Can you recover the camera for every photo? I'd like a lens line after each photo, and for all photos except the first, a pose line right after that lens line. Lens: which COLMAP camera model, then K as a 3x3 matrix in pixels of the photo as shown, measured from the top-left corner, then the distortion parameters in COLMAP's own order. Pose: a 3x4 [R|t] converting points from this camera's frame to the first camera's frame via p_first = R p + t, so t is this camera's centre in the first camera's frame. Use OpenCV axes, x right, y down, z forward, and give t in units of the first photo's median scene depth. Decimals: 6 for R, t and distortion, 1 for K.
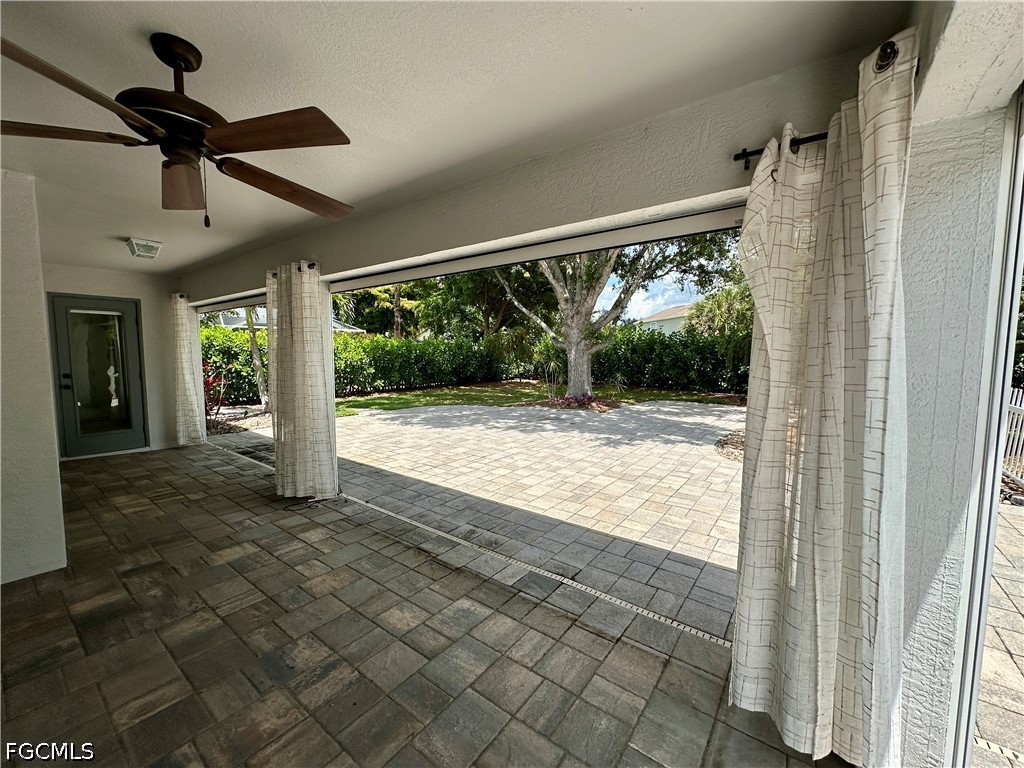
lens RADIAL K [[408.3, 0, 510.6], [0, 408.3, 385.6], [0, 0, 1]] dist [-0.003661, 0.001528]
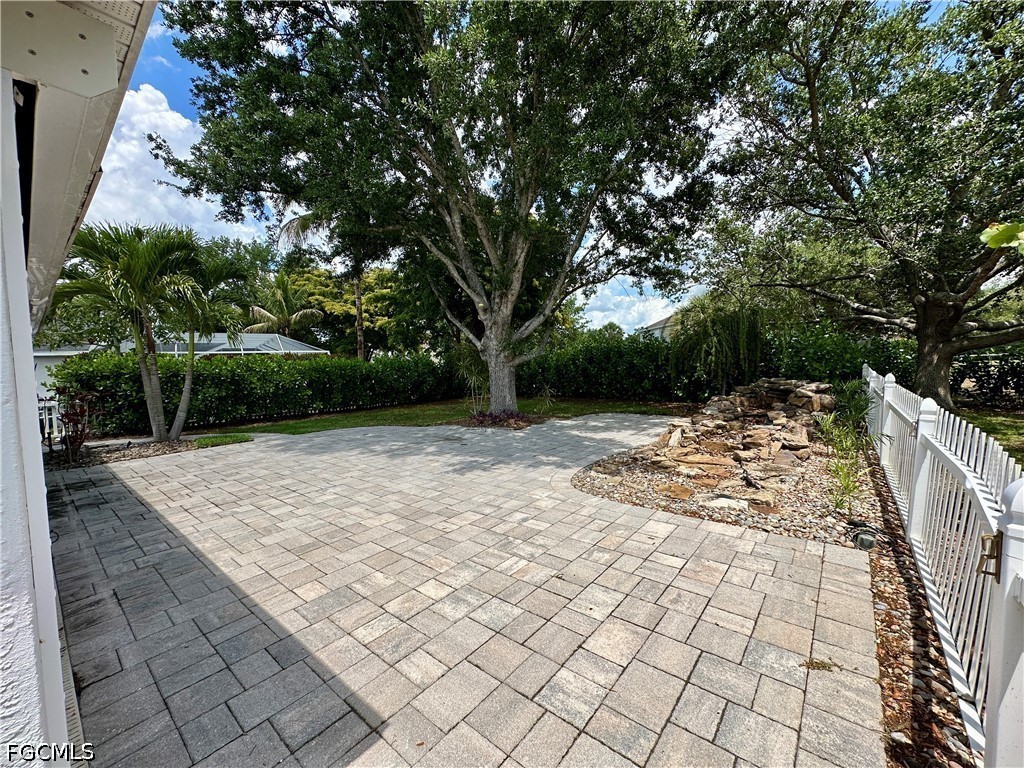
lens RADIAL K [[408.3, 0, 512.8], [0, 408.3, 382.6], [0, 0, 1]] dist [-0.003661, 0.001528]
pose [[0.997869, -0.039150, -0.052208, 0.491315], [0.036944, 0.998410, -0.042586, -0.002148], [0.053792, 0.040567, 0.997728, 0.154767]]
